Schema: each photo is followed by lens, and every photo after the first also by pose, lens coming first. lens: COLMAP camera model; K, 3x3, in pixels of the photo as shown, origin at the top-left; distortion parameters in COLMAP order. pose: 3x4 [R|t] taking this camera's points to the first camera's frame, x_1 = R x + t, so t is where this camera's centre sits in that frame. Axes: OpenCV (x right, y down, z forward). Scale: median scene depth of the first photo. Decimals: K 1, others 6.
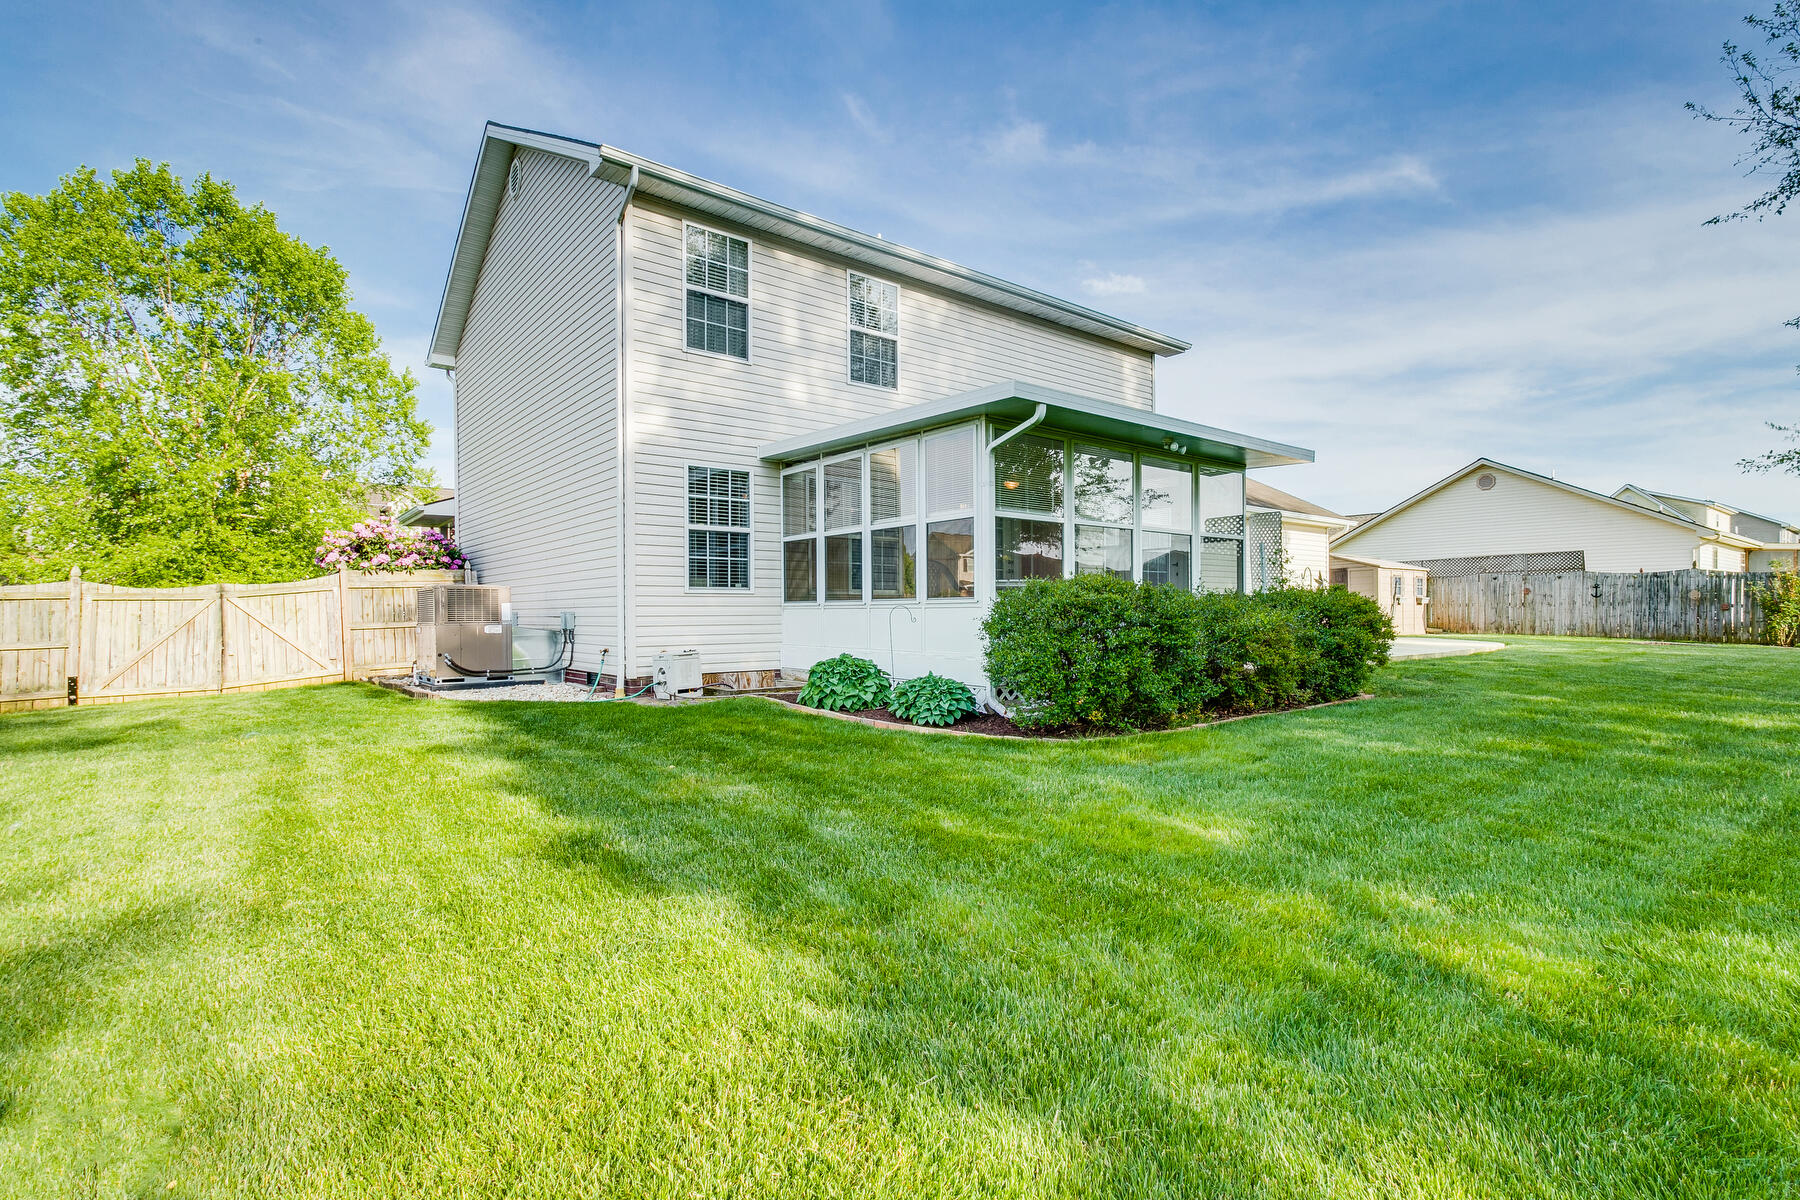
lens RADIAL K [[855.4, 0, 899.6], [0, 855.4, 603.7], [0, 0, 1]] dist [0.001214, 0.000313]
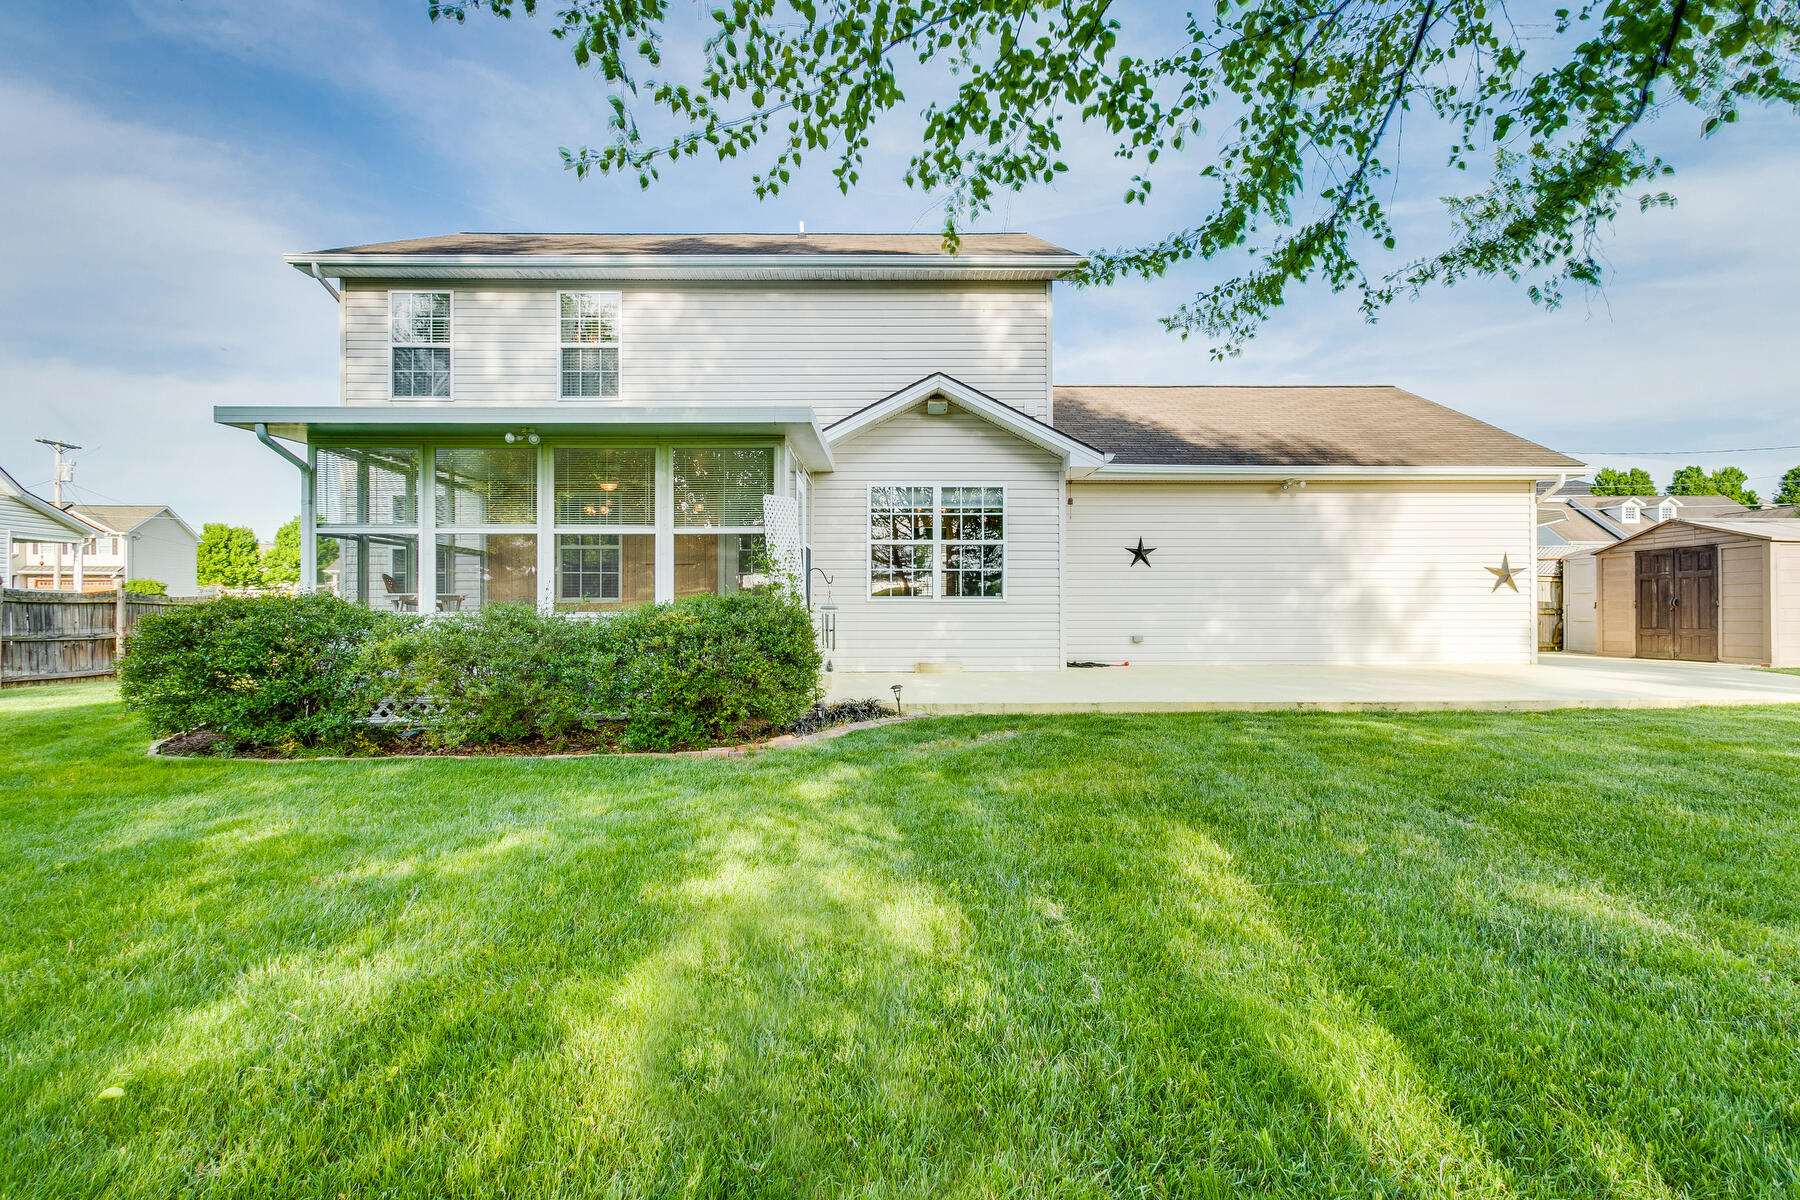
lens RADIAL K [[855.4, 0, 893.6], [0, 855.4, 602.6], [0, 0, 1]] dist [0.001214, 0.000313]
pose [[0.786184, -0.005442, -0.617969, 0.865667], [0.003988, 0.999985, -0.003732, -0.005660], [0.617980, 0.000470, 0.786194, 0.415980]]
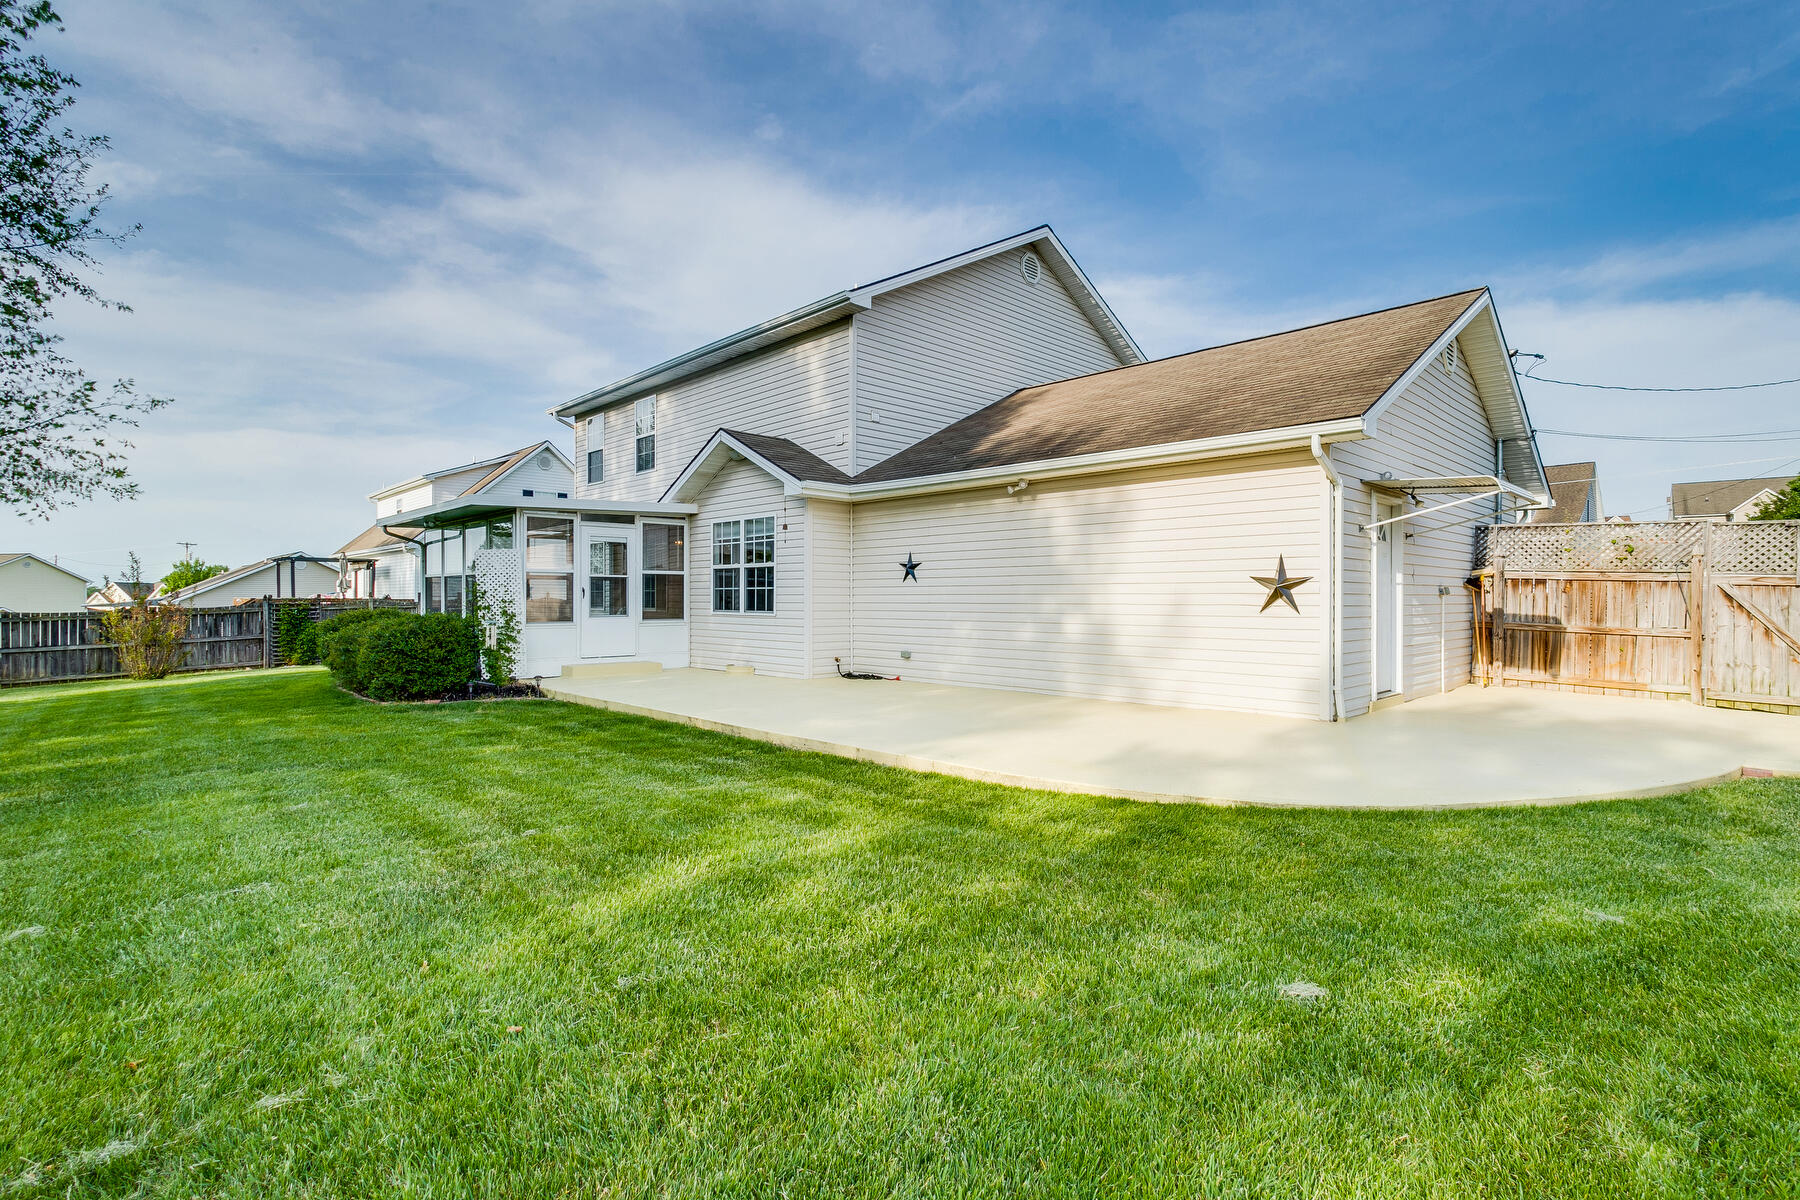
lens RADIAL K [[855.4, 0, 896.5], [0, 855.4, 601.8], [0, 0, 1]] dist [0.001214, 0.000313]
pose [[0.100272, 0.000280, -0.994960, 1.476110], [0.000133, 1.000000, 0.000295, -0.027701], [0.994960, -0.000162, 0.100271, 1.274750]]
